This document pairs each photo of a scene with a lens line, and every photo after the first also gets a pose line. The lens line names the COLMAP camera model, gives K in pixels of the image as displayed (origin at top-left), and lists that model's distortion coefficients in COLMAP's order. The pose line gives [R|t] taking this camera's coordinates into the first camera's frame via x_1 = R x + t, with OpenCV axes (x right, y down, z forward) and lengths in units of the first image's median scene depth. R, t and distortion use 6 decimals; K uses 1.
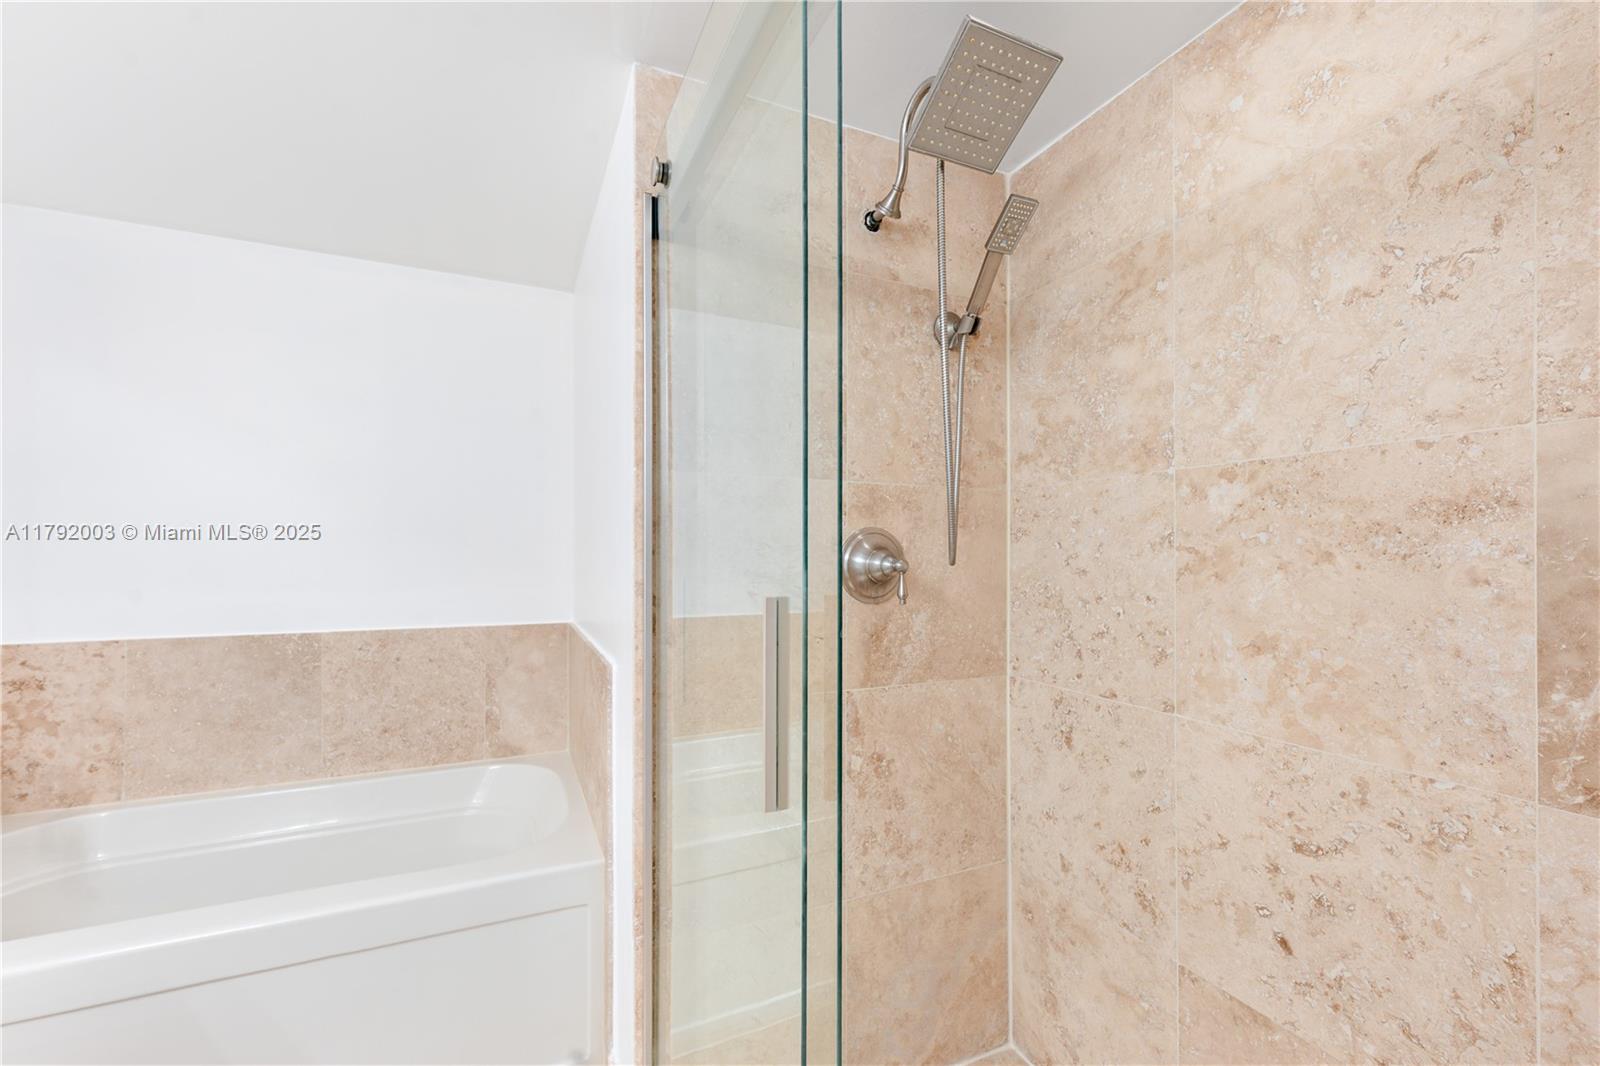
lens RADIAL K [[634.6, 0, 789.7], [0, 634.6, 551.6], [0, 0, 1]] dist [0.000615, 0.000137]
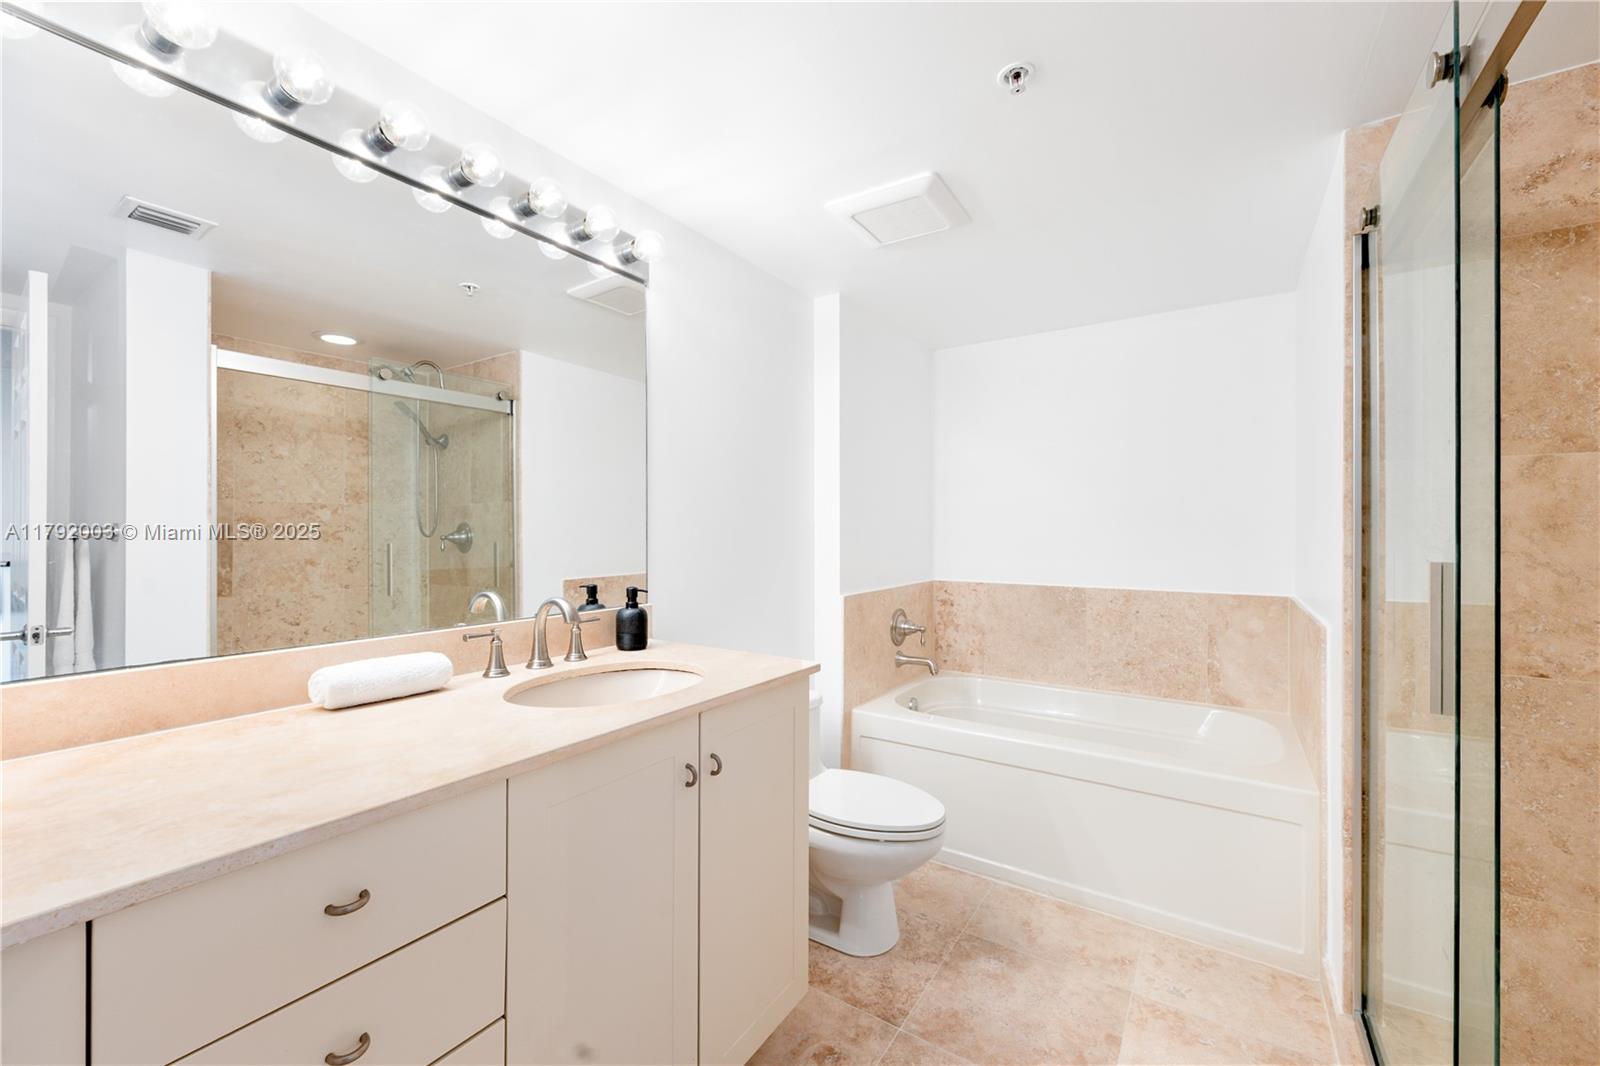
lens RADIAL K [[634.6, 0, 804.2], [0, 634.6, 534.5], [0, 0, 1]] dist [0.000615, 0.000137]
pose [[0.536664, 0.002080, -0.843794, 0.215126], [0.001568, 0.999993, 0.003462, 0.001404], [0.843795, -0.003181, 0.536656, -0.497704]]
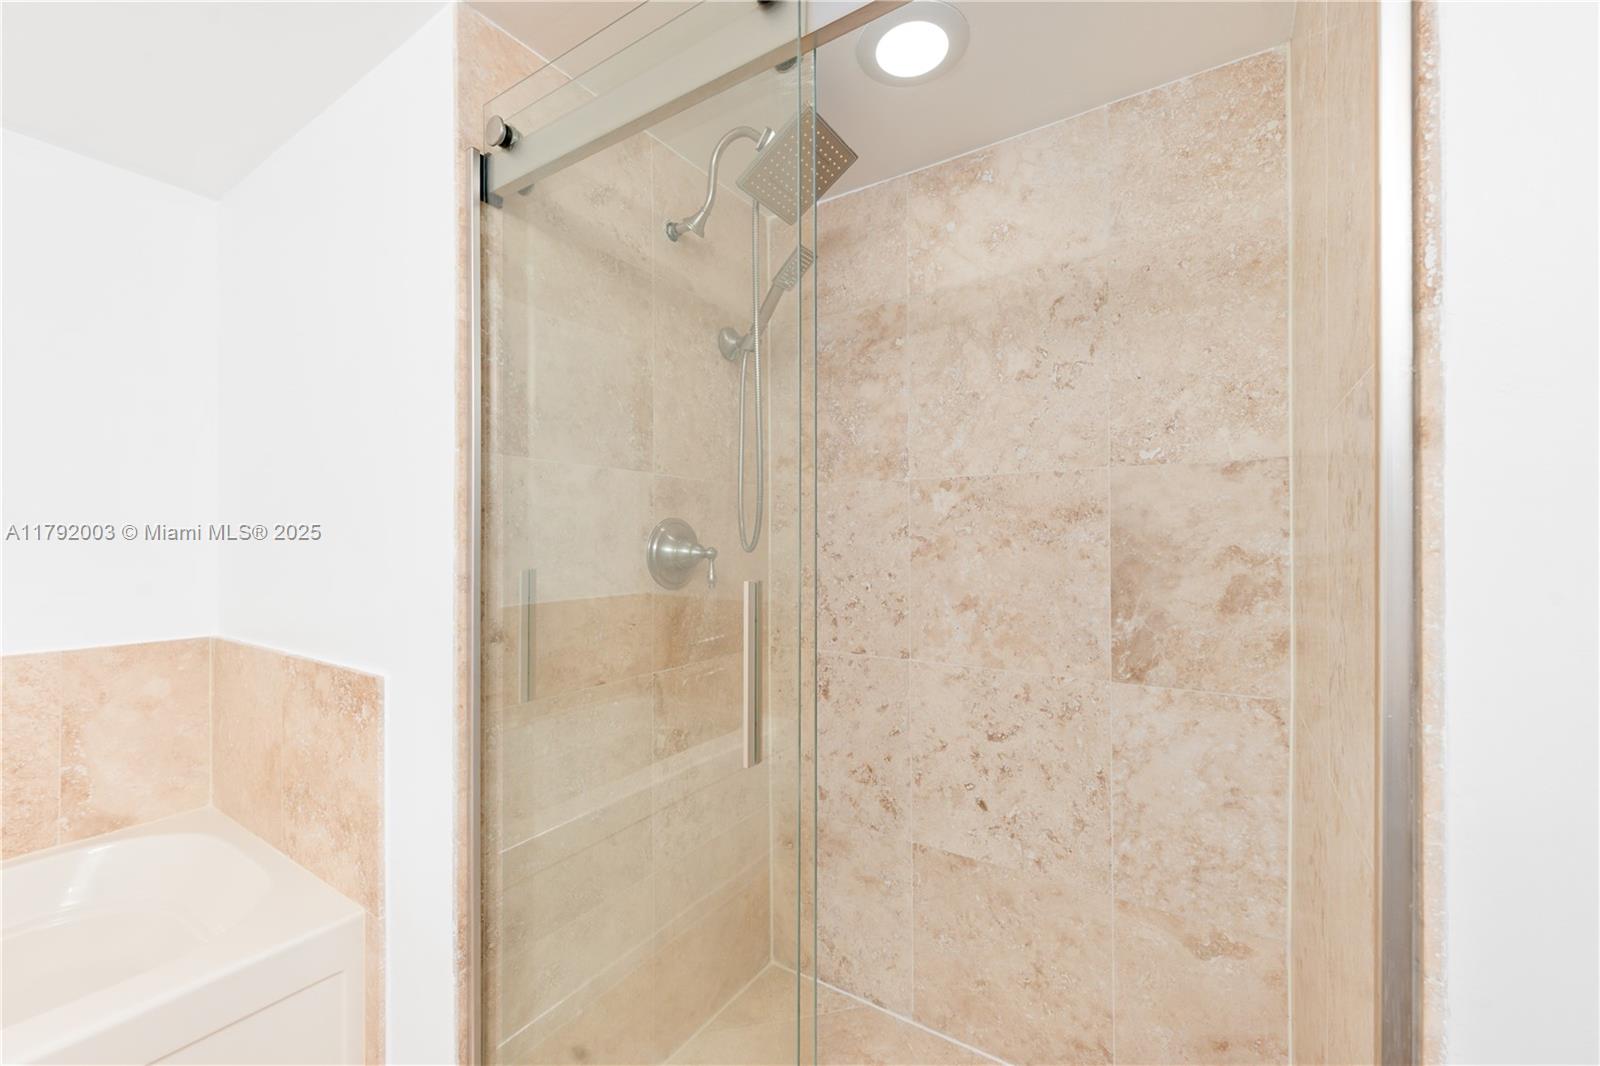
lens RADIAL K [[634.6, 0, 785.7], [0, 634.6, 536.8], [0, 0, 1]] dist [0.000615, 0.000137]
pose [[0.844747, -0.001780, 0.535162, -0.312368], [0.003606, 0.999991, -0.002365, -0.003398], [-0.535153, 0.003928, 0.844746, -0.004911]]
